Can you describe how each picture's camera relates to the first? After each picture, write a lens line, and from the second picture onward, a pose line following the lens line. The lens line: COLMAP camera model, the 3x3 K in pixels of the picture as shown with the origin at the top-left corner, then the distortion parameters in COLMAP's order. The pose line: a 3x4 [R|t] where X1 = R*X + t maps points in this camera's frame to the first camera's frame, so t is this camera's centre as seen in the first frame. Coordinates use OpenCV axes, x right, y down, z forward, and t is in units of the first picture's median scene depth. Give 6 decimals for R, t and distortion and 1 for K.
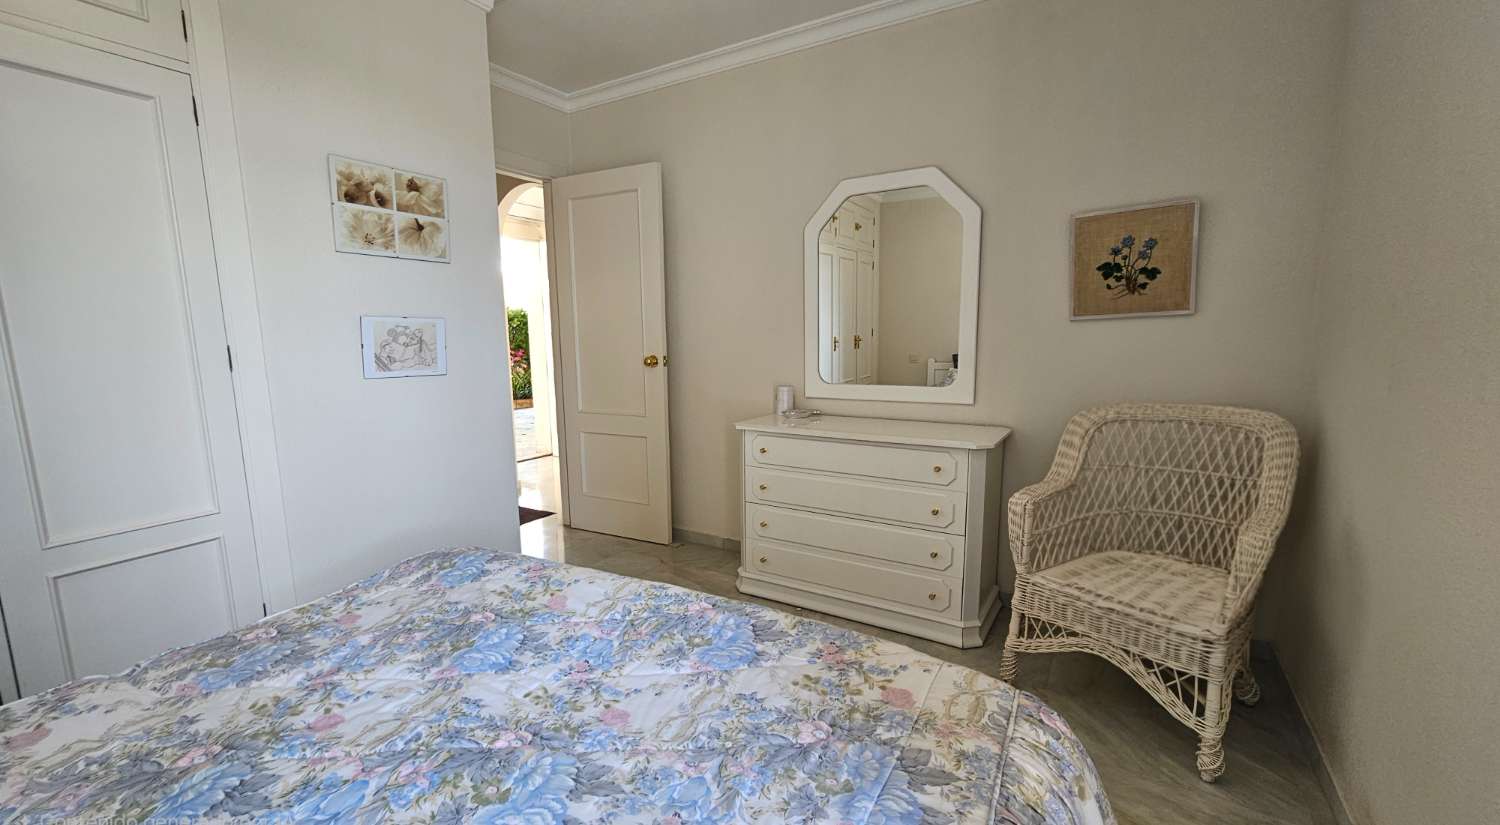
lens RADIAL K [[604.5, 0, 747.1], [0, 604.5, 414.4], [0, 0, 1]] dist [-0.001675, -0.000022]
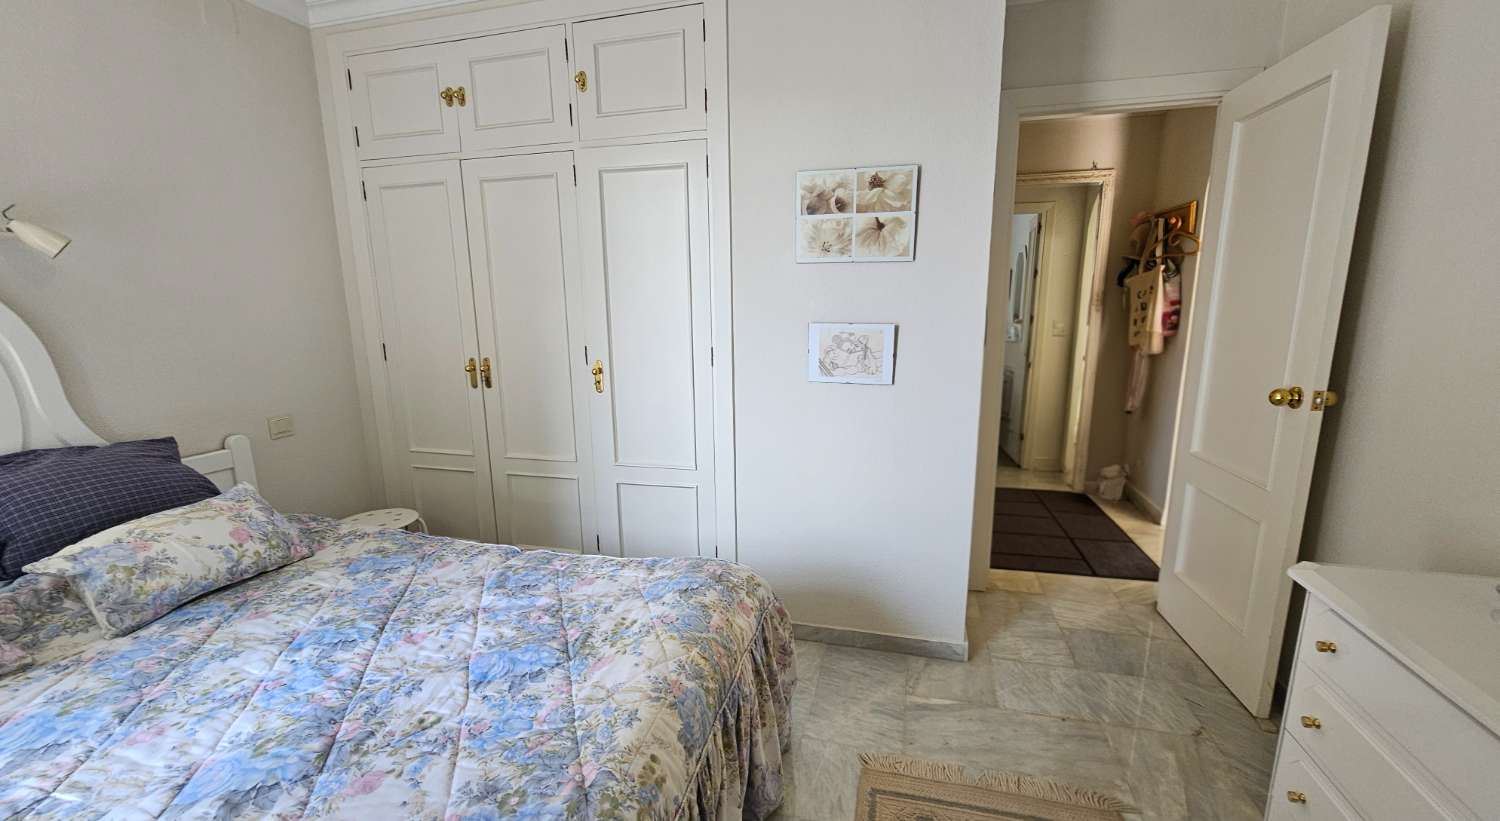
lens RADIAL K [[618.6, 0, 746.0], [0, 618.6, 422.5], [0, 0, 1]] dist [-0.000495, -0.000333]
pose [[0.285760, 0.191503, -0.938972, 0.371611], [-0.123442, 0.979022, 0.162104, -0.151540], [0.950318, 0.069585, 0.303405, 0.569849]]
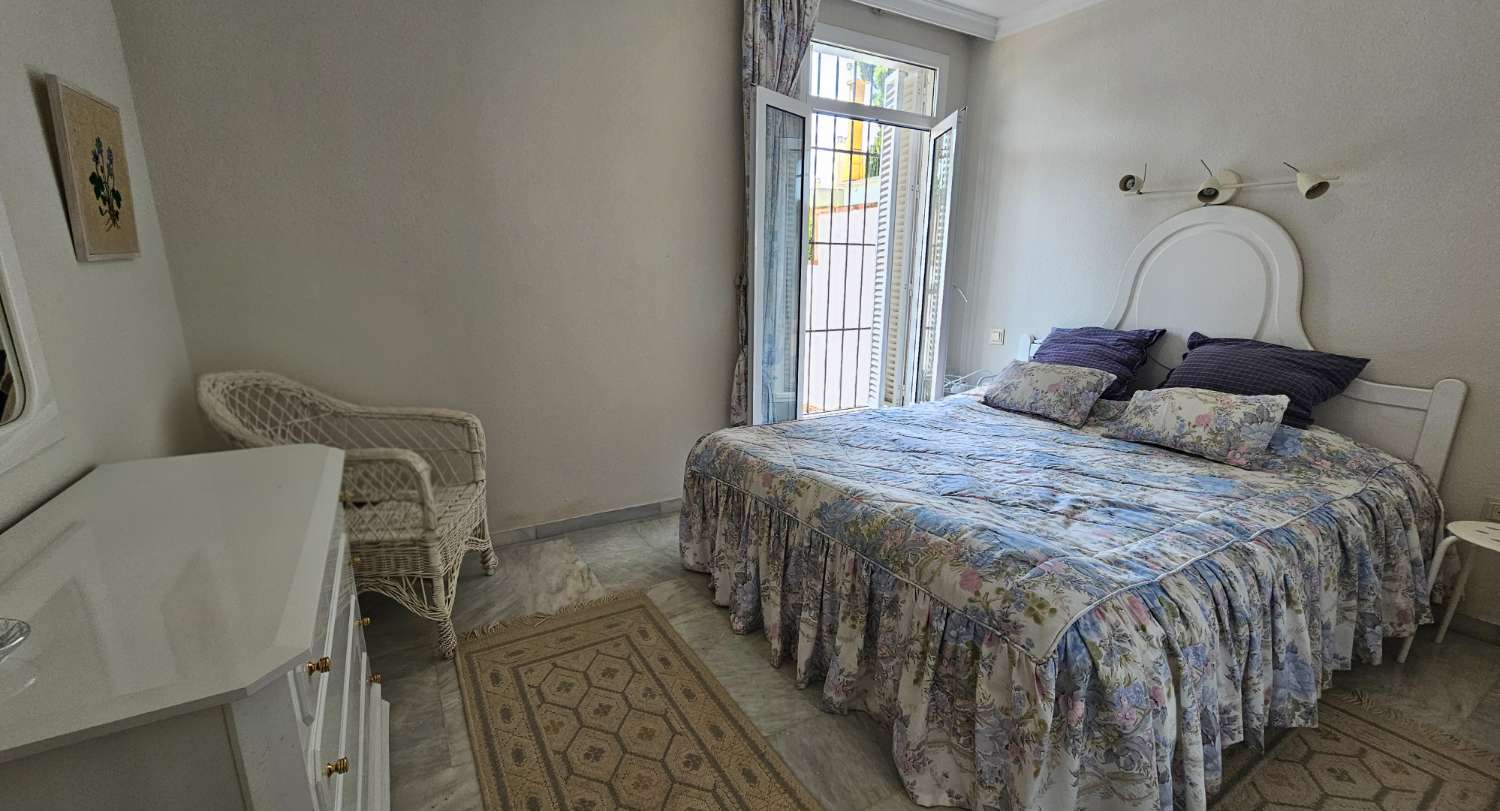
lens RADIAL K [[618.6, 0, 742.8], [0, 618.6, 414.7], [0, 0, 1]] dist [-0.000495, -0.000333]
pose [[-0.885698, -0.096523, 0.454116, -0.343205], [0.071412, 0.938184, 0.338691, -0.199761], [-0.458736, 0.332408, -0.824055, 1.375645]]
